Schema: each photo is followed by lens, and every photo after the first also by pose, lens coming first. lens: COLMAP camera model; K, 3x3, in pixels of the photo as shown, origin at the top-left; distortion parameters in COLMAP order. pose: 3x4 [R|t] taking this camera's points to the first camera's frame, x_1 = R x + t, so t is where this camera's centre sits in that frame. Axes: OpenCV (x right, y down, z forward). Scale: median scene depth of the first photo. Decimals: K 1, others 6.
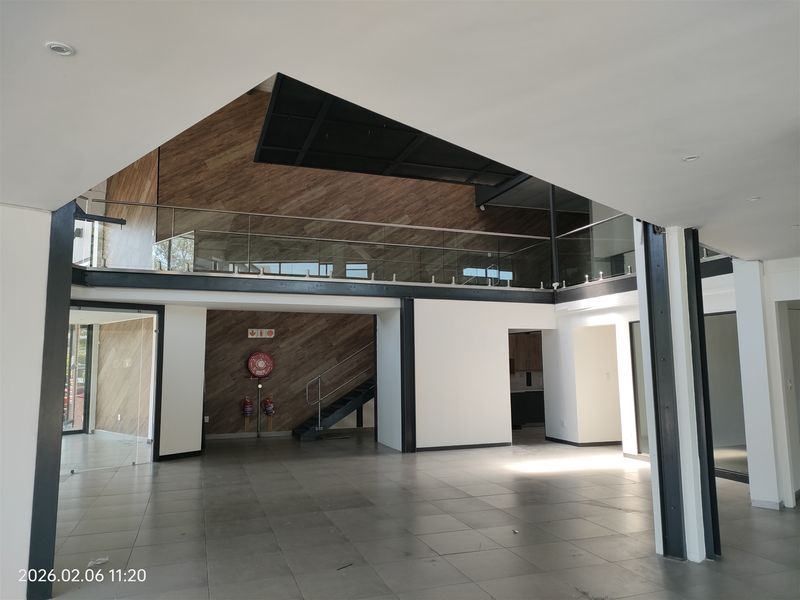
lens RADIAL K [[582.8, 0, 399.8], [0, 582.8, 301.9], [0, 0, 1]] dist [0.069095, -0.062664]
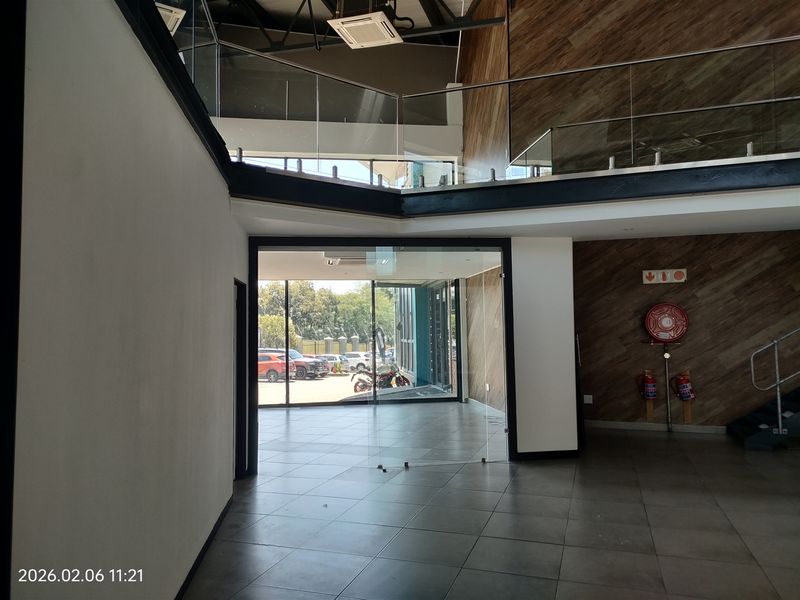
lens RADIAL K [[582.8, 0, 399.8], [0, 582.8, 301.9], [0, 0, 1]] dist [0.069095, -0.062664]
pose [[0.789792, -0.034079, -0.612427, -0.066491], [0.073831, 0.996478, 0.039764, 0.034393], [0.608915, -0.076622, 0.789526, 0.293049]]
